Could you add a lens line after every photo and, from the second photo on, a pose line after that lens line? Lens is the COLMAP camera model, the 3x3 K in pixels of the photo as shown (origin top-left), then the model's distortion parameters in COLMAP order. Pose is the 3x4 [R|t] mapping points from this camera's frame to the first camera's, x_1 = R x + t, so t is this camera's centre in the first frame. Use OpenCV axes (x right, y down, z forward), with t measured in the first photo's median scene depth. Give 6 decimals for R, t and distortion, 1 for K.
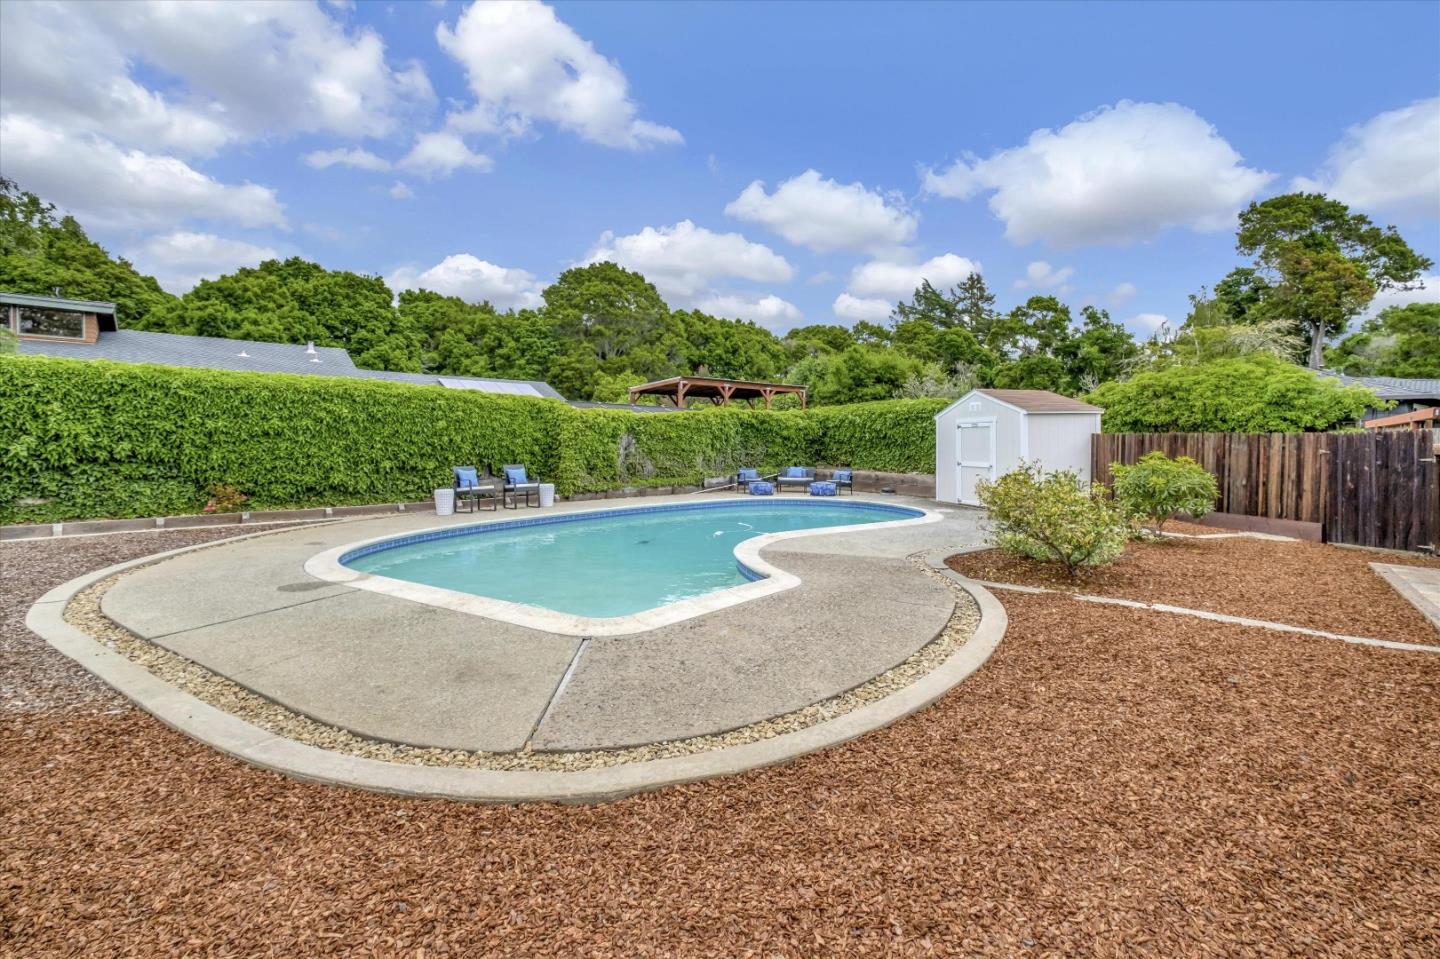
lens RADIAL K [[631.0, 0, 726.8], [0, 631.0, 456.9], [0, 0, 1]] dist [0.027823, -0.013341]
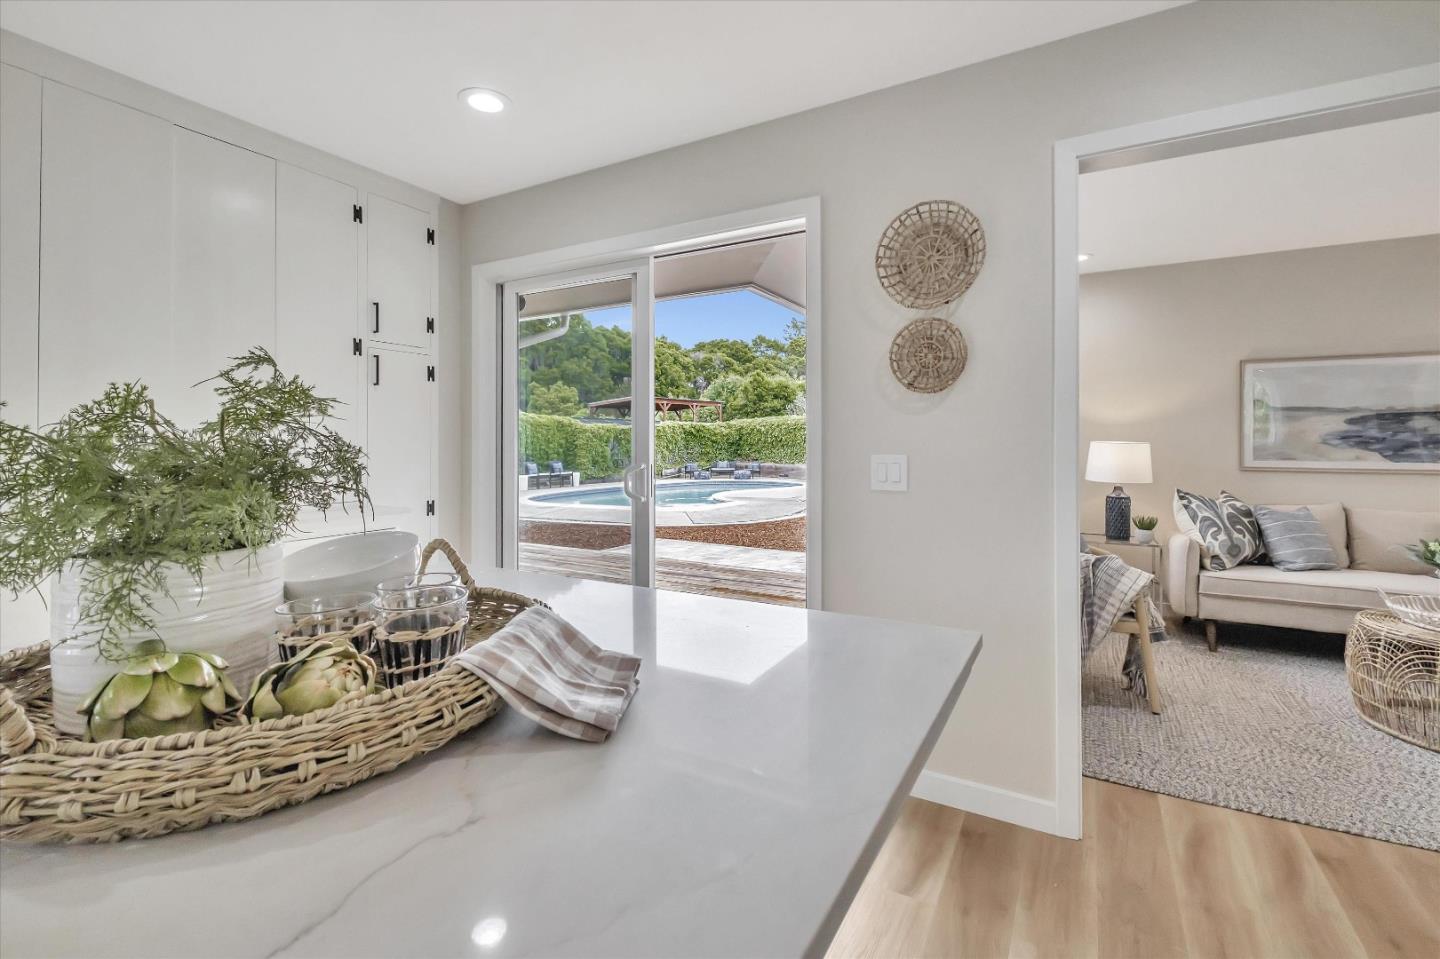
lens RADIAL K [[641.5, 0, 724.5], [0, 641.5, 454.8], [0, 0, 1]] dist [-0.000412, -0.000491]
pose [[0.987748, -0.010745, 0.155684, -0.048412], [0.011632, 0.999921, -0.004786, 0.003260], [-0.155621, 0.006539, 0.987795, -0.195665]]
